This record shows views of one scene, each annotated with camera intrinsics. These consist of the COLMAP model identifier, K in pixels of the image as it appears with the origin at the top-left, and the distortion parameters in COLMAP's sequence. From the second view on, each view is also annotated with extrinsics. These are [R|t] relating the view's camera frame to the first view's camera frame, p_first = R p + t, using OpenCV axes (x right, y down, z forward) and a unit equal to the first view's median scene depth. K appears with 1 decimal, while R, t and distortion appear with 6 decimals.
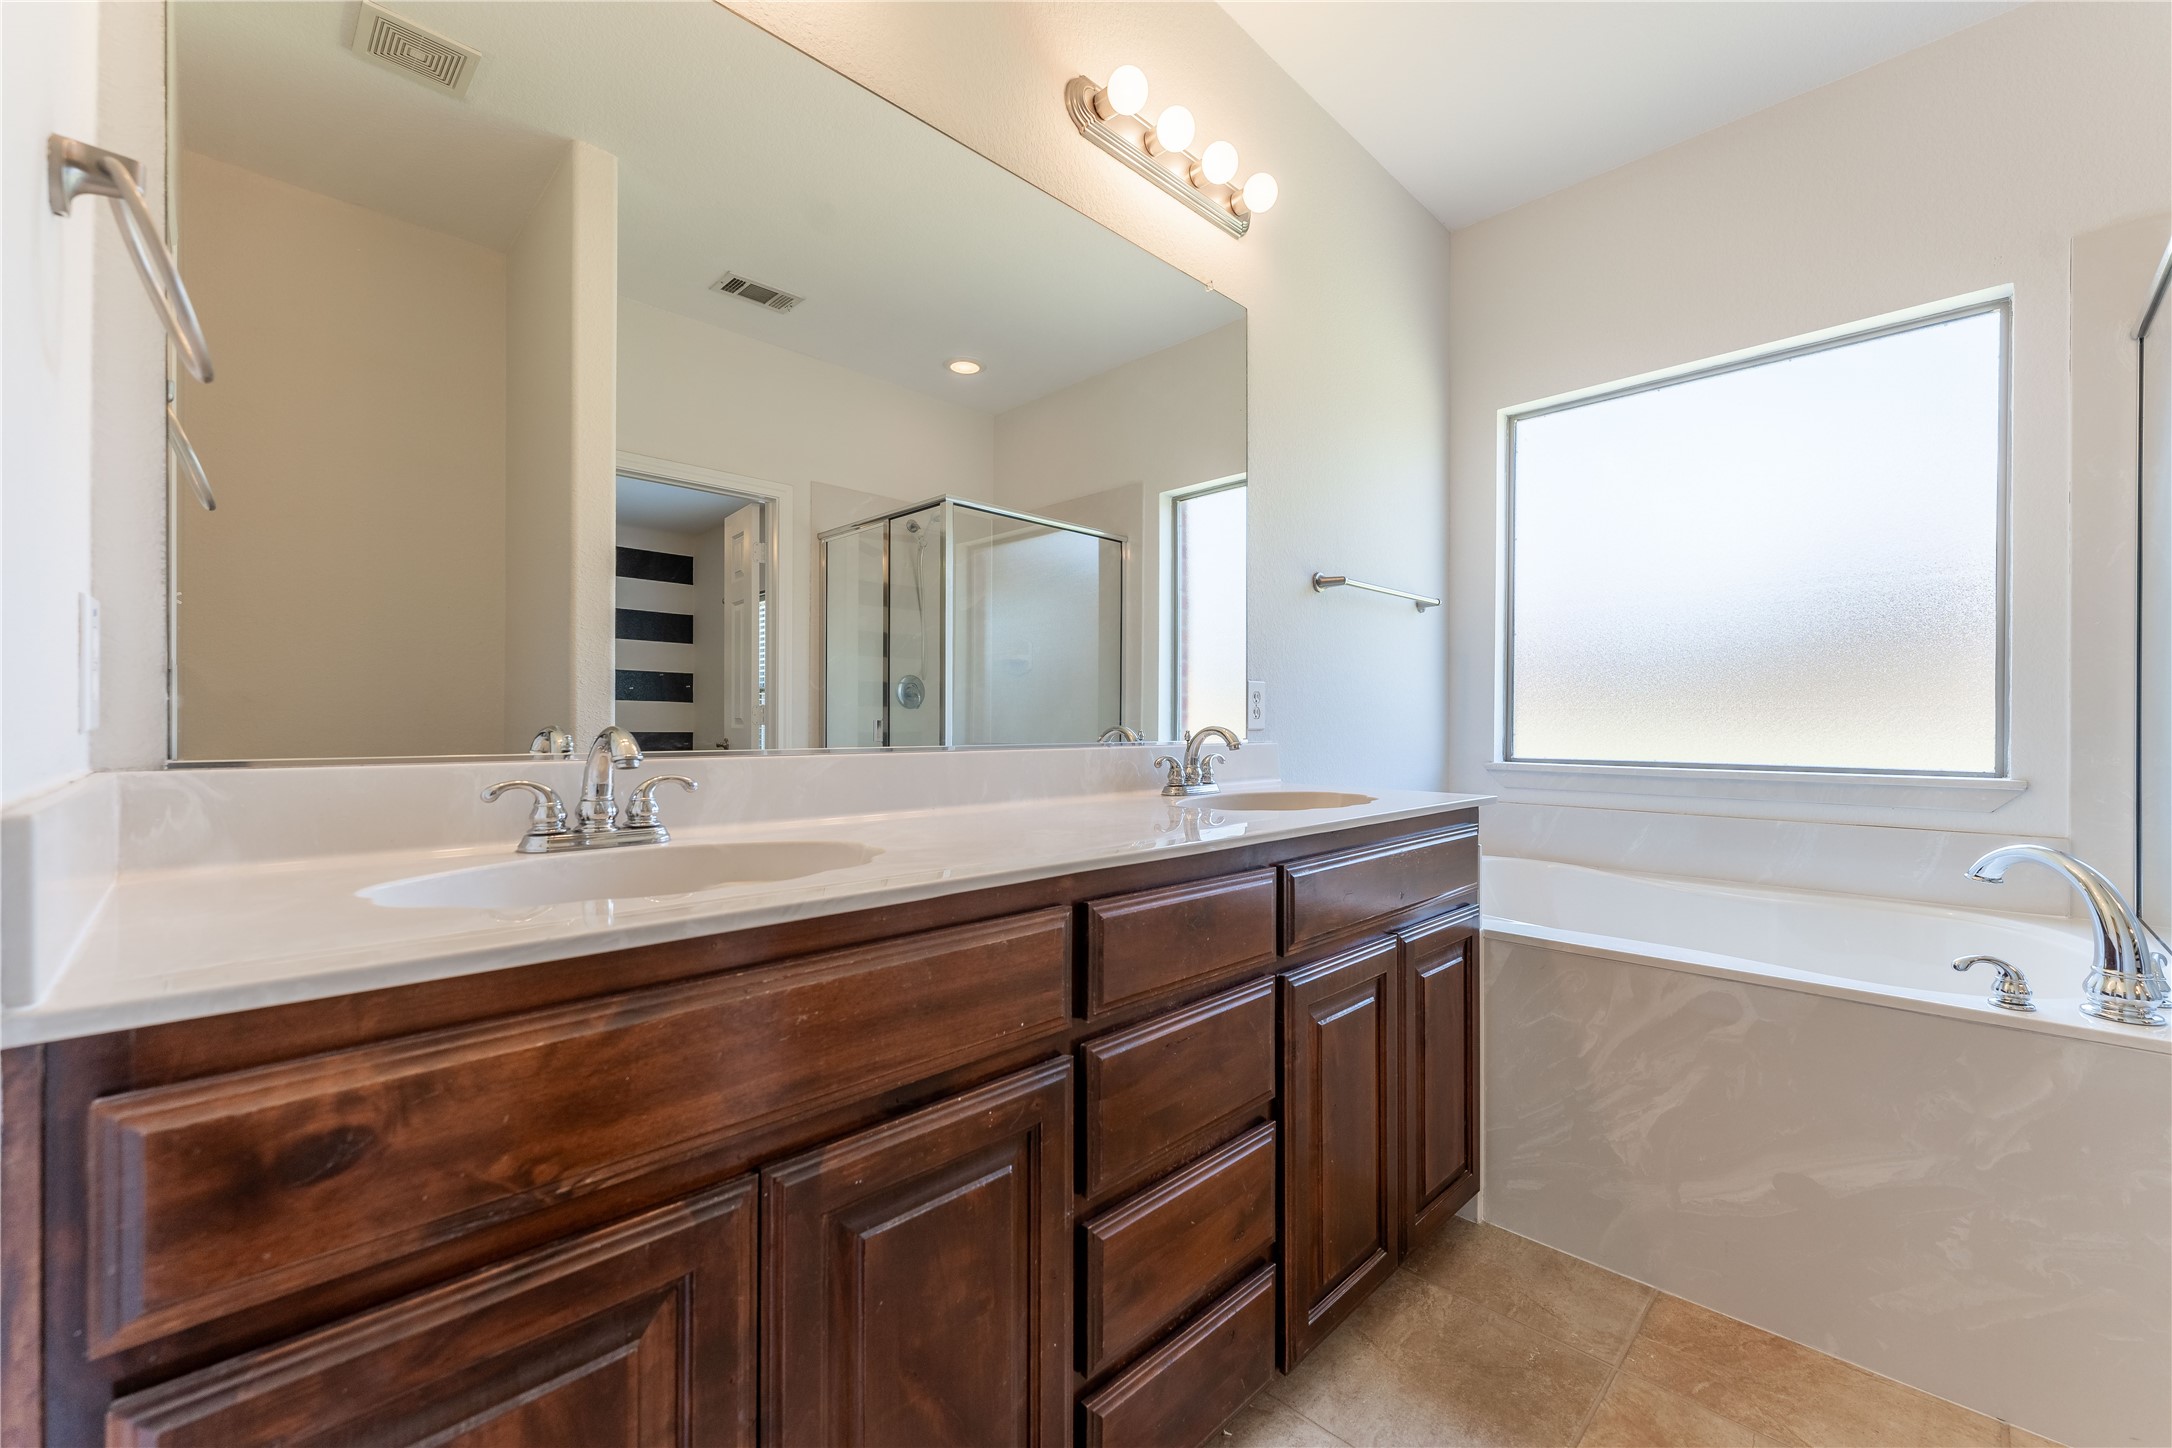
lens RADIAL K [[883.9, 0, 1077.8], [0, 883.9, 709.2], [0, 0, 1]] dist [-0.003982, 0.000579]
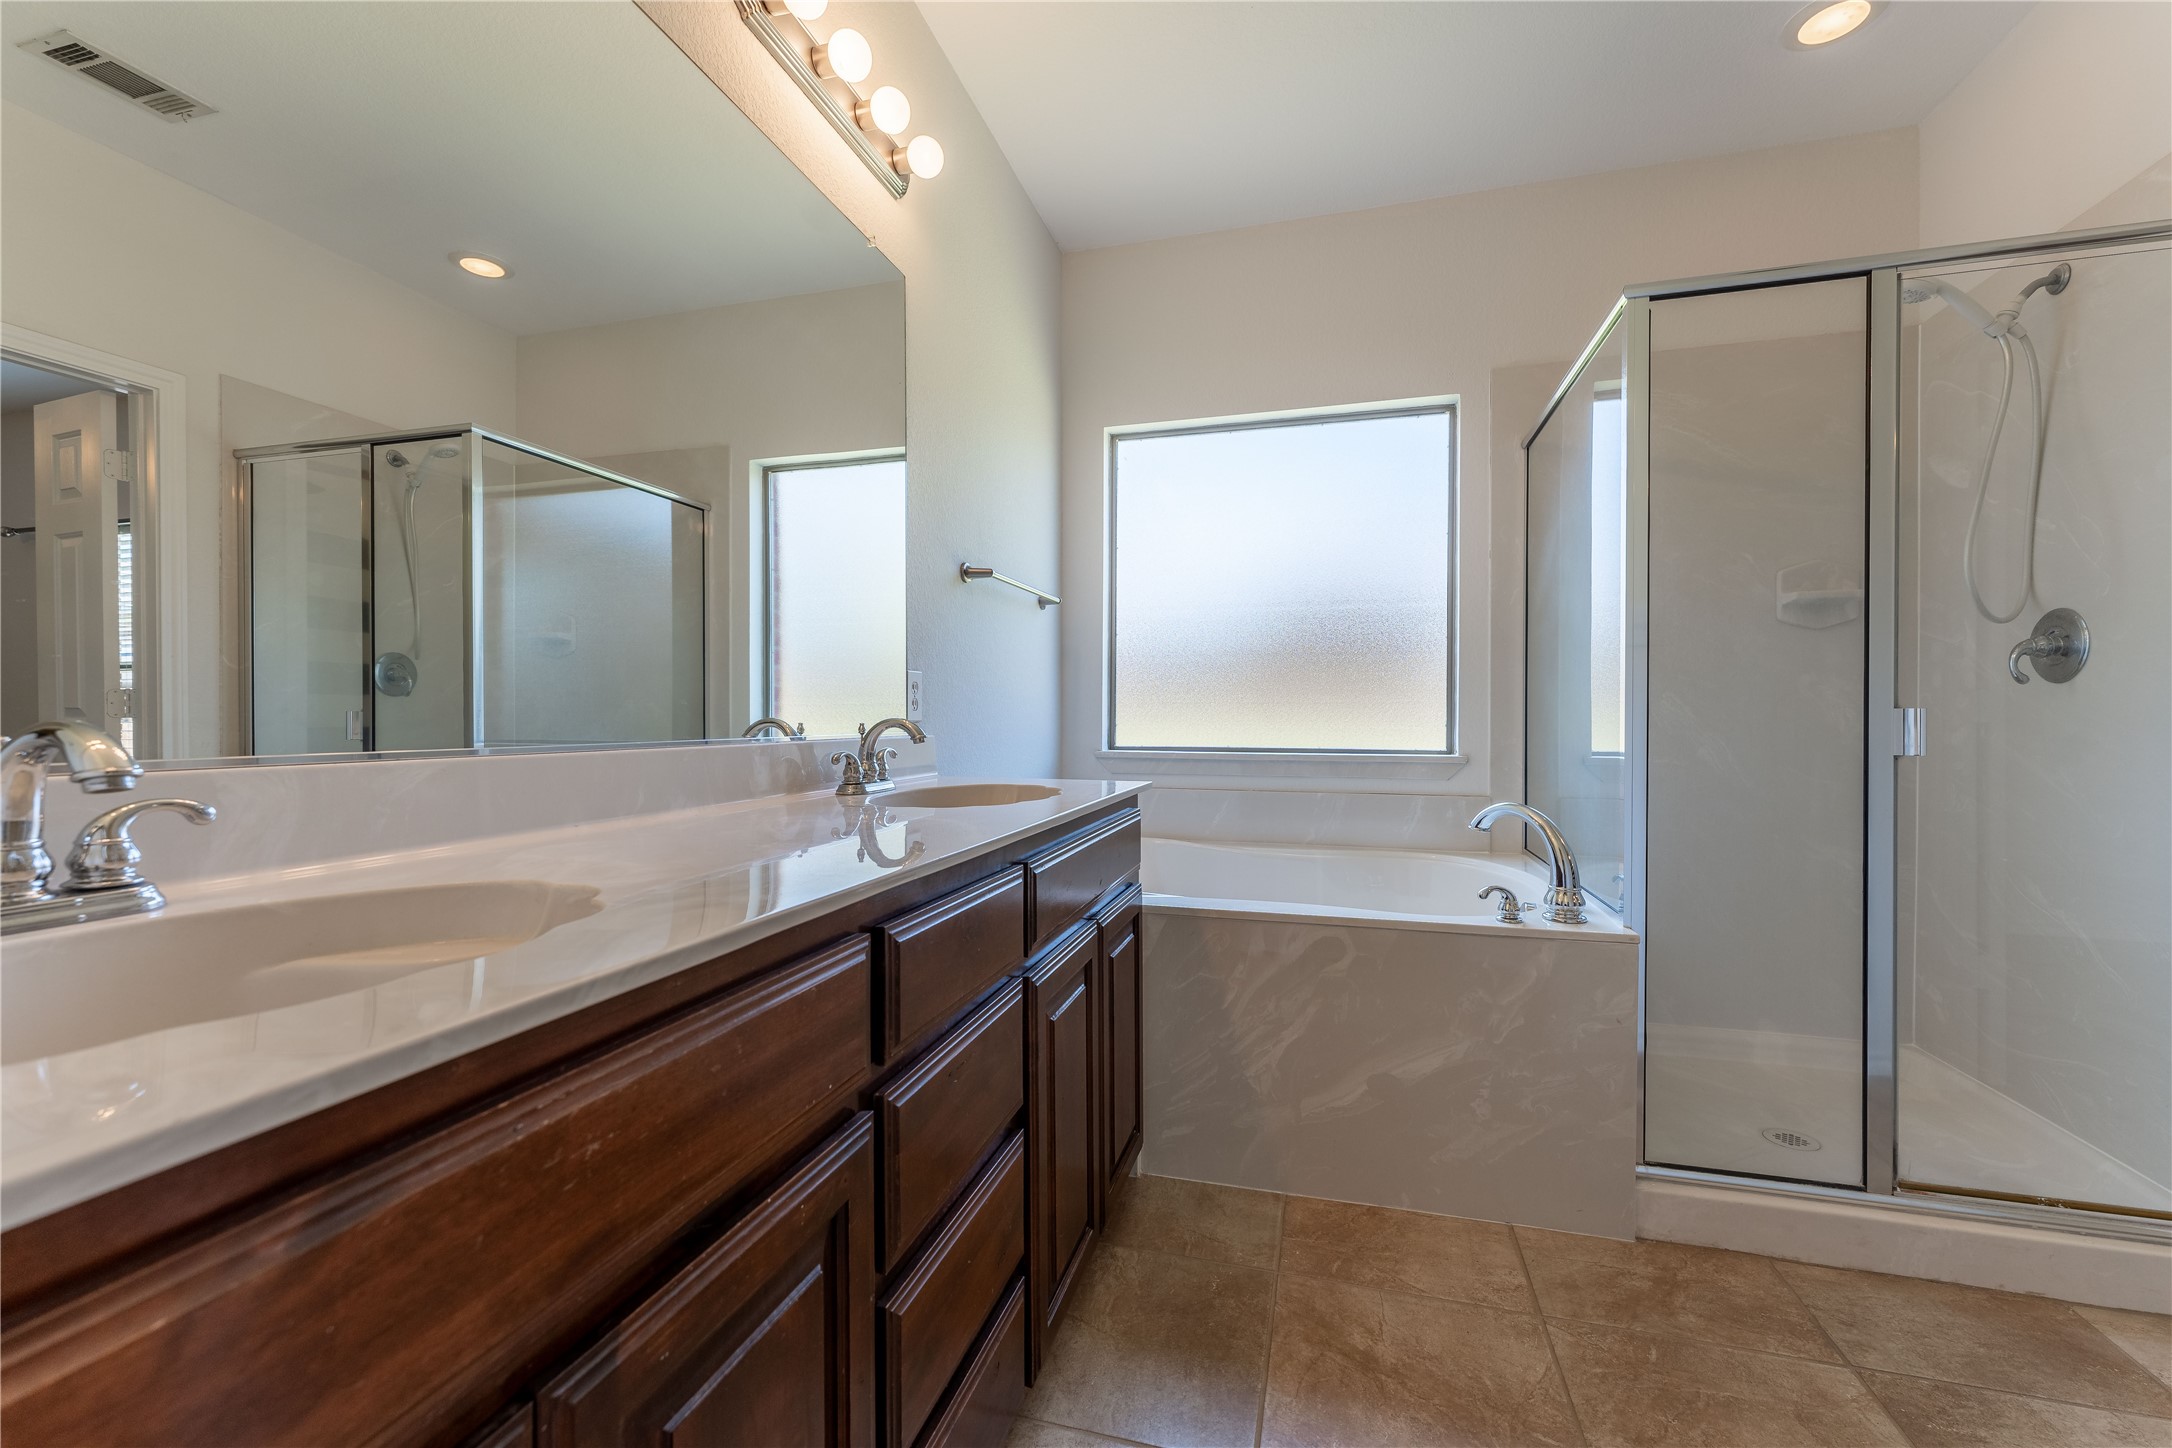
lens RADIAL K [[883.9, 0, 1072.9], [0, 883.9, 712.6], [0, 0, 1]] dist [-0.003982, 0.000579]
pose [[0.867941, 0.000349, 0.496668, -0.163486], [-0.006836, 0.999913, 0.011244, 0.002254], [-0.496621, -0.013154, 0.867868, 0.115327]]
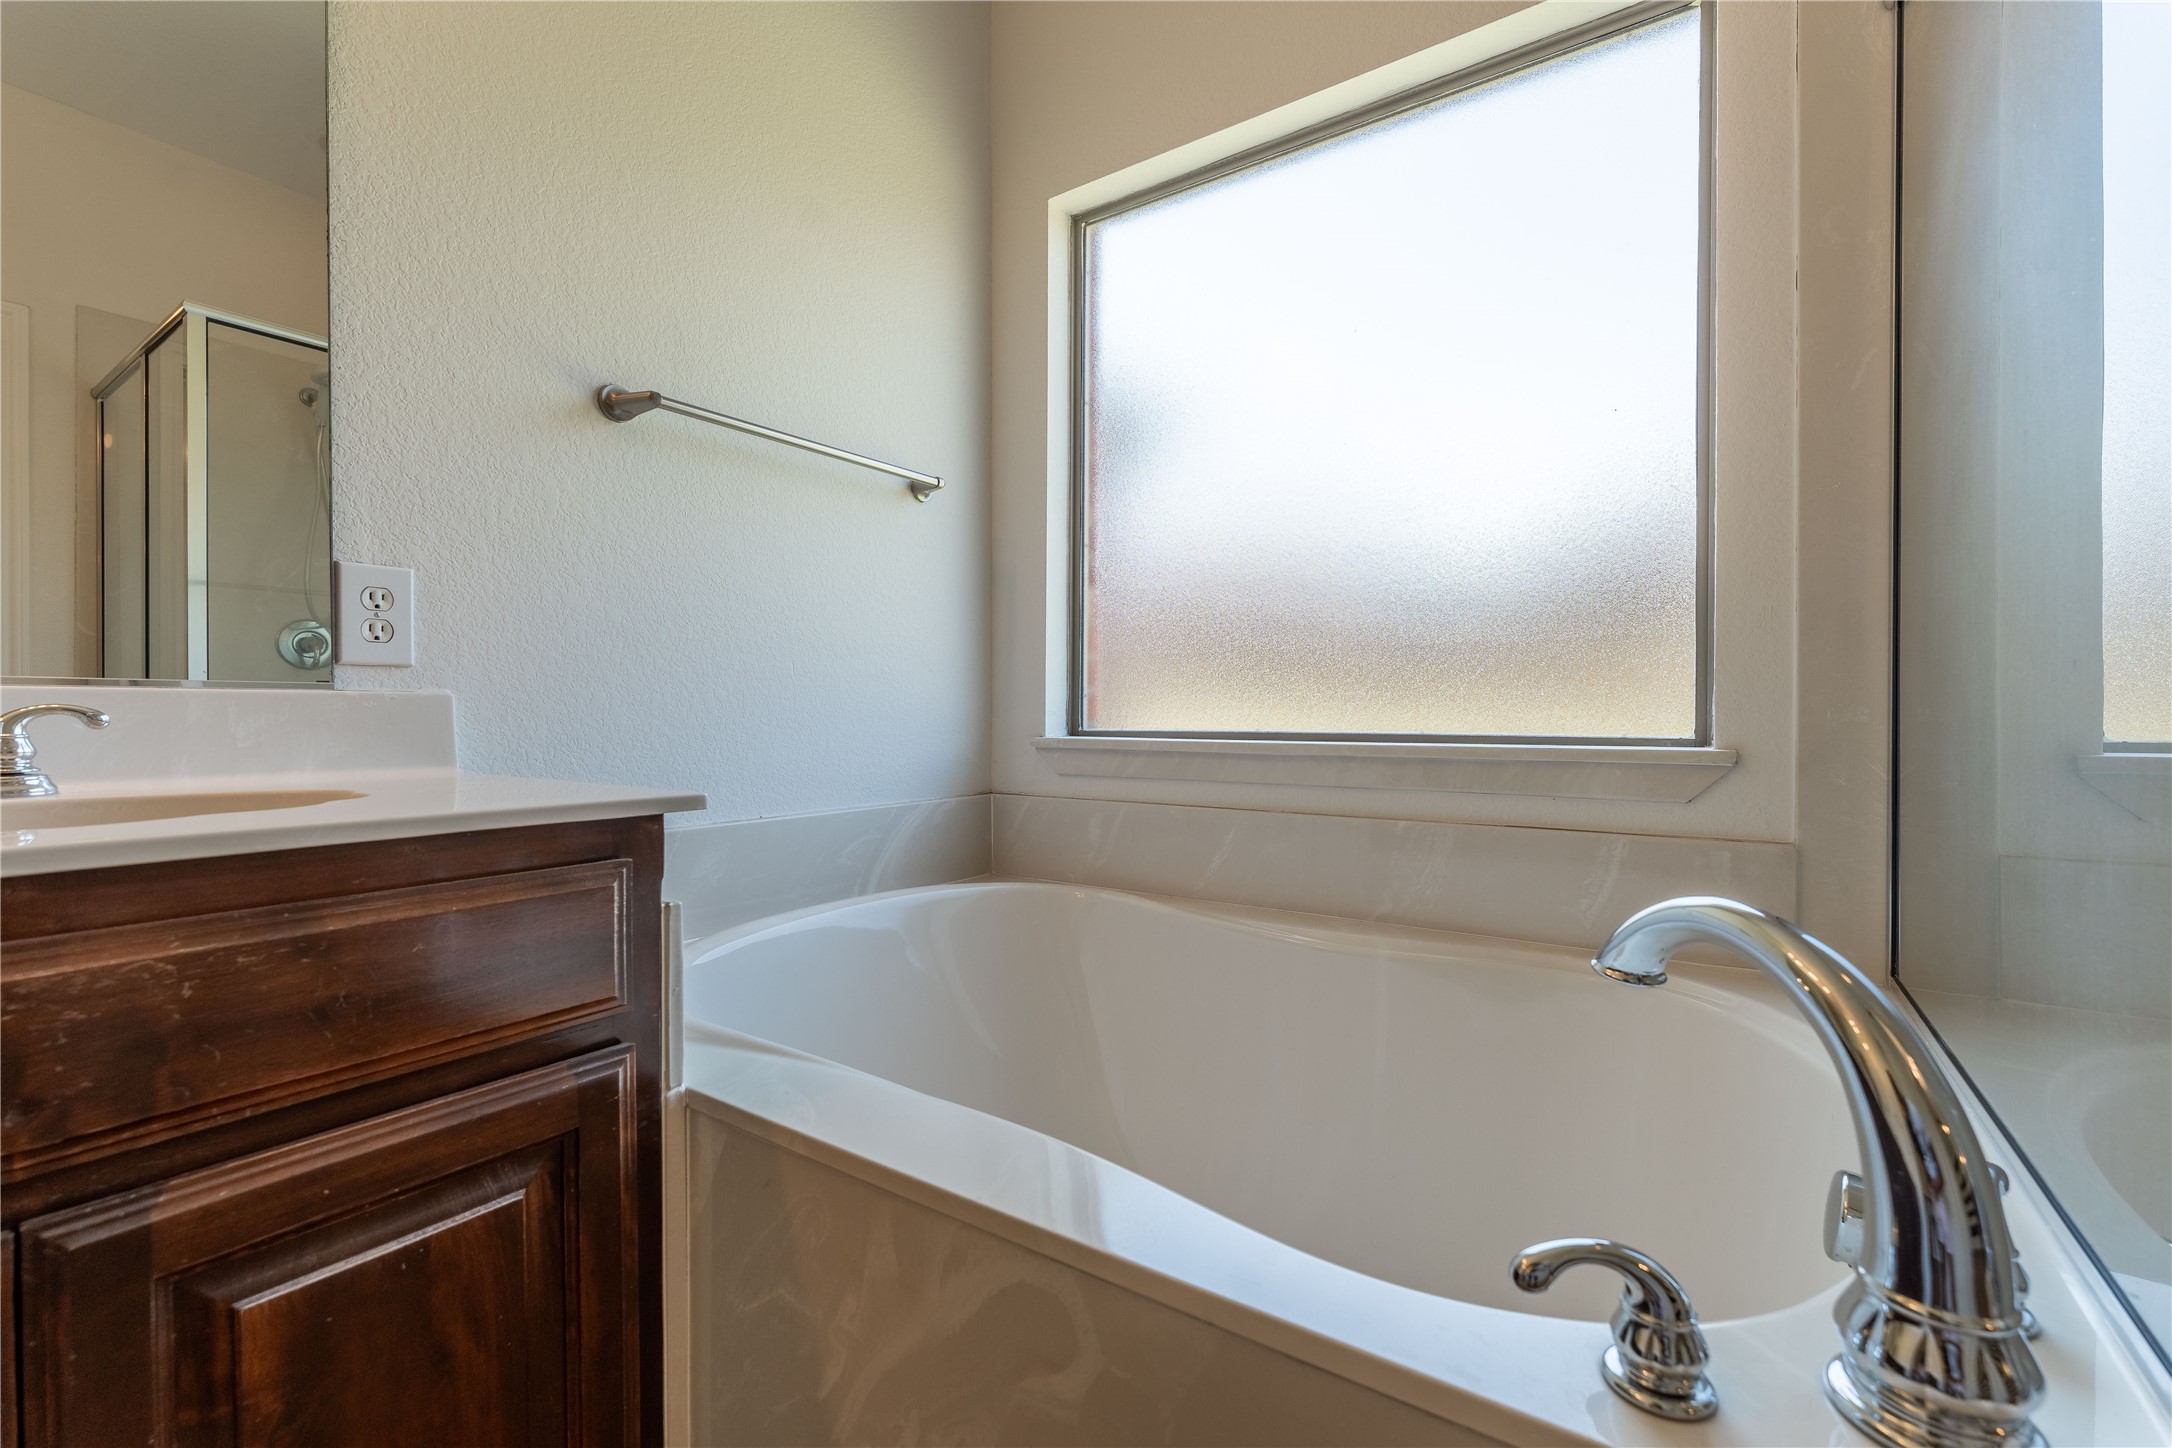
lens RADIAL K [[900.8, 0, 1091.4], [0, 900.8, 717.9], [0, 0, 1]] dist [-0.002470, -0.000338]
pose [[0.982039, -0.004685, 0.188620, 0.607492], [0.001414, 0.999846, 0.017474, 0.055803], [-0.188673, -0.016893, 0.981895, 0.547598]]
